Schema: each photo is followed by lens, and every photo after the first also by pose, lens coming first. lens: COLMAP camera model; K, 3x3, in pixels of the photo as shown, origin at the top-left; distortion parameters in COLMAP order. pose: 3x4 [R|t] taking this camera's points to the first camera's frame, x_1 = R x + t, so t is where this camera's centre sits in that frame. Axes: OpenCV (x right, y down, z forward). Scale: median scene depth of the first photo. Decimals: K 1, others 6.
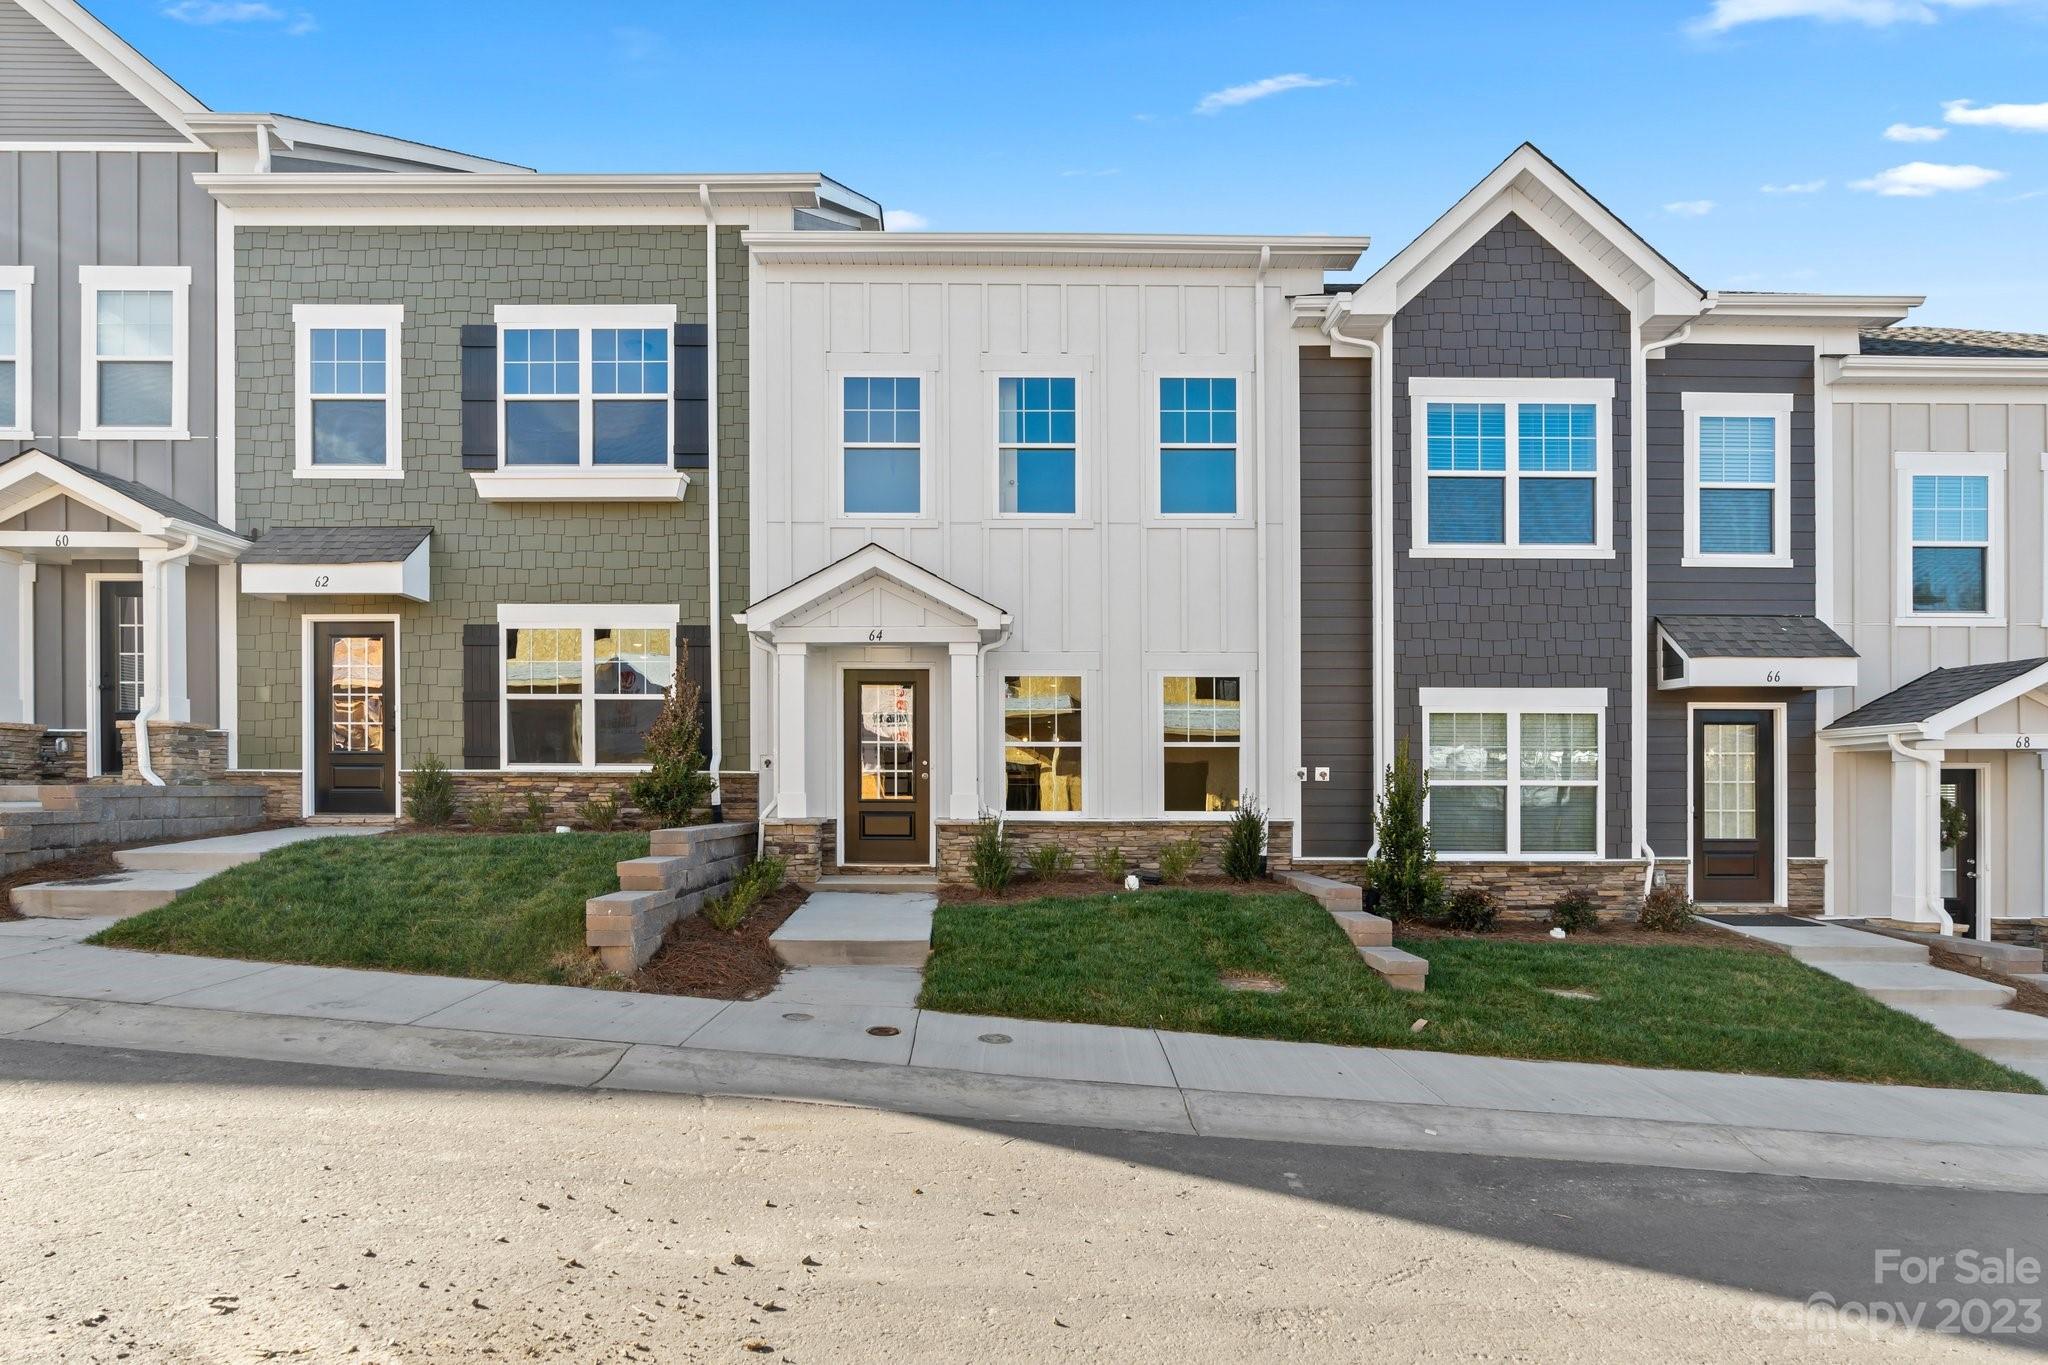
lens RADIAL K [[937.9, 0, 1024.0], [0, 937.9, 682.5], [0, 0, 1]] dist [-0.003202, 0.000188]
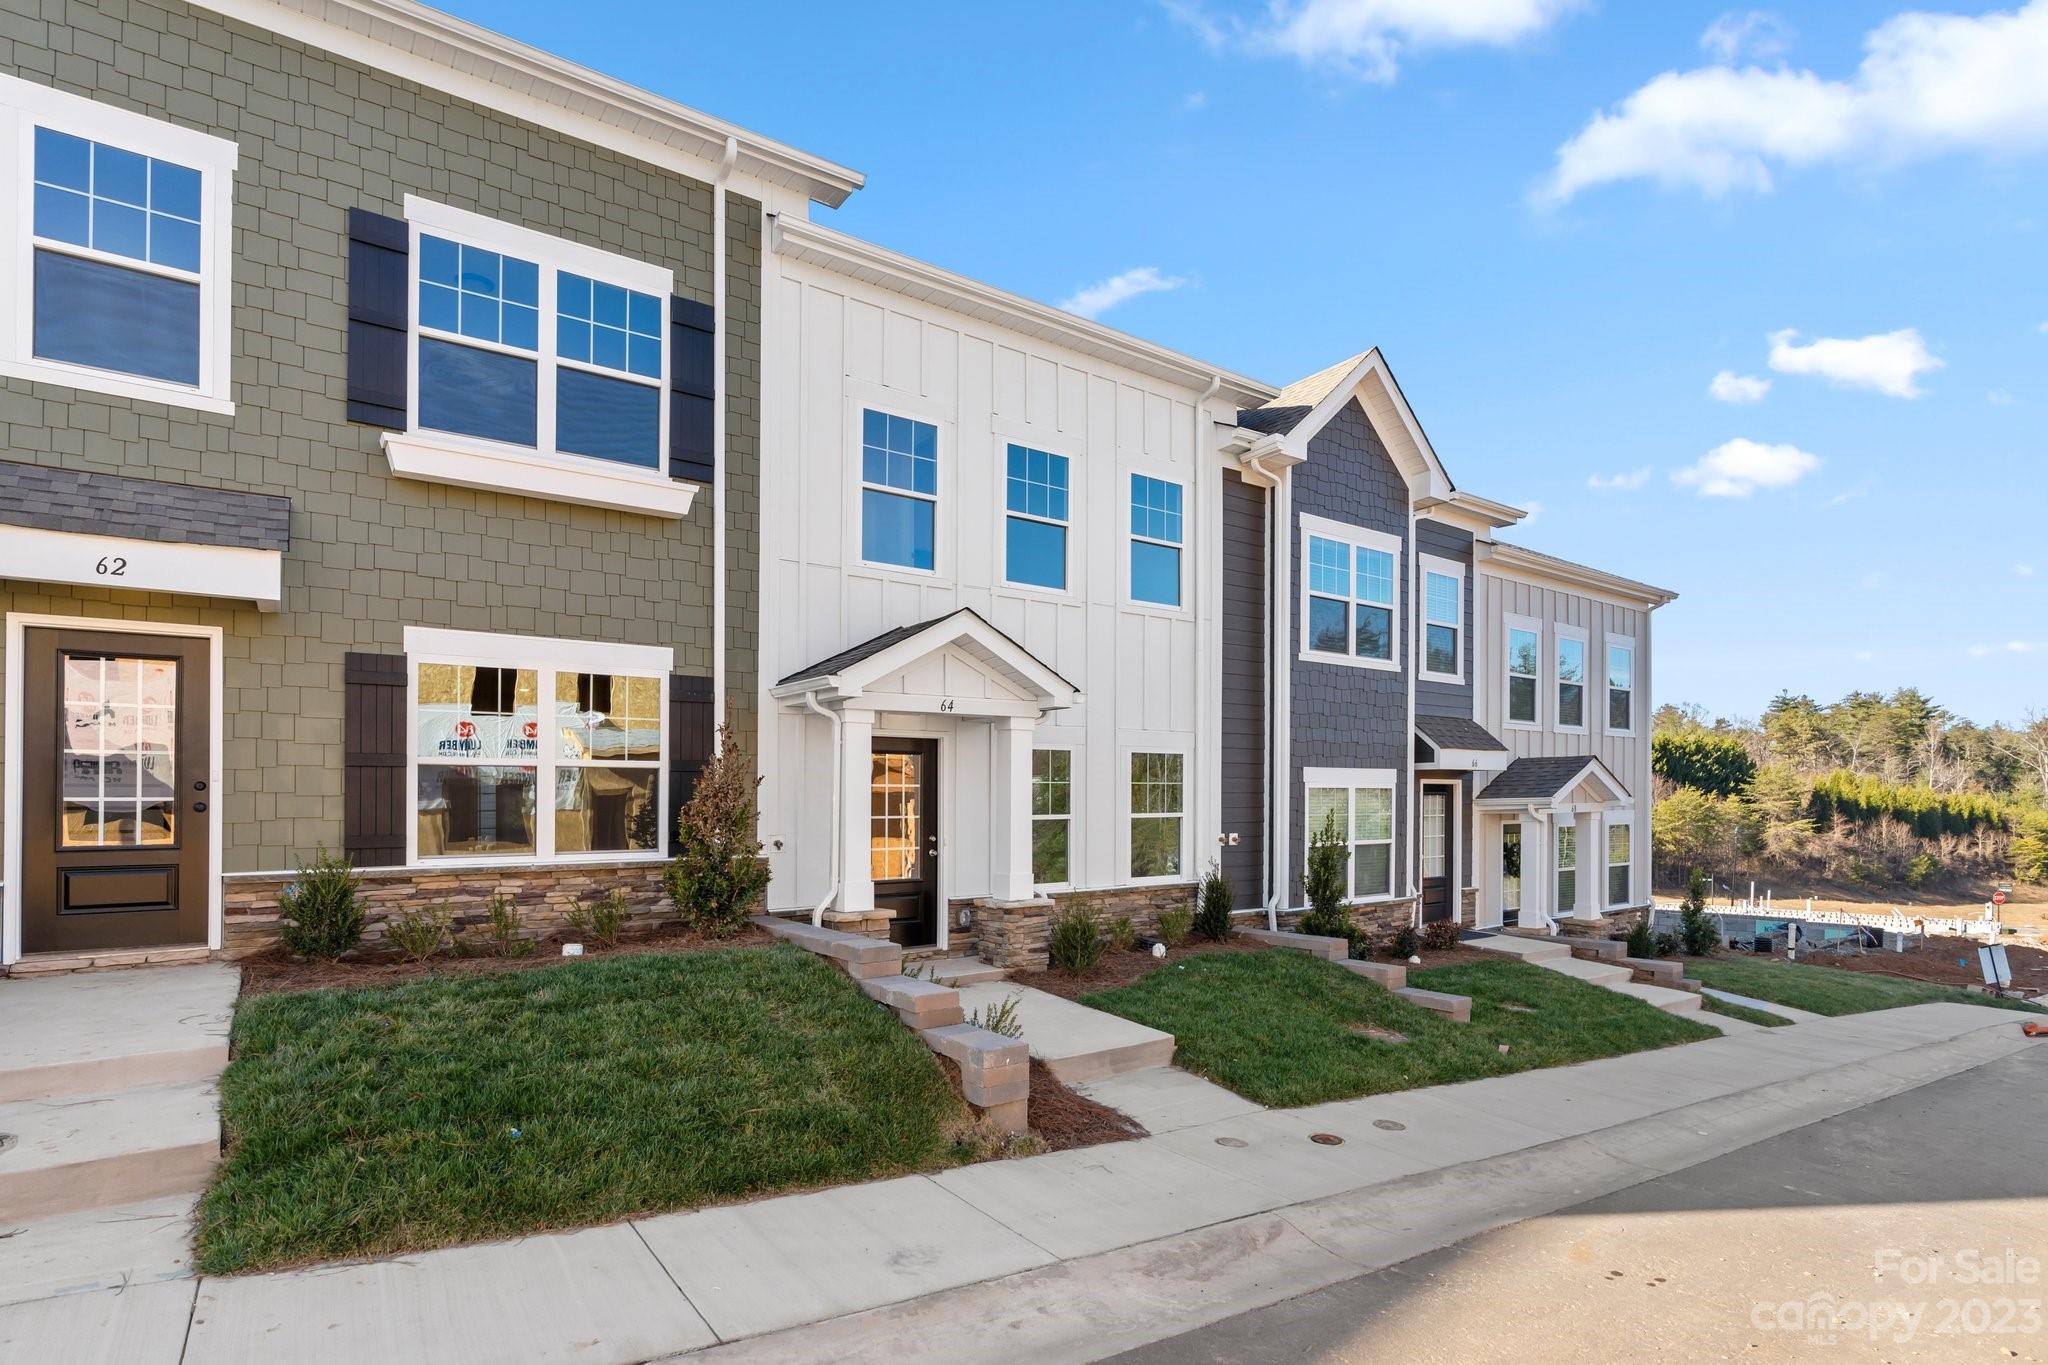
lens RADIAL K [[904.0, 0, 1022.9], [0, 904.0, 713.1], [0, 0, 1]] dist [-0.000321, 0.000723]
pose [[0.850314, 0.047221, 0.524154, -0.510383], [-0.045286, 0.998837, -0.016519, -0.028621], [-0.524324, -0.009691, 0.851463, 0.187611]]
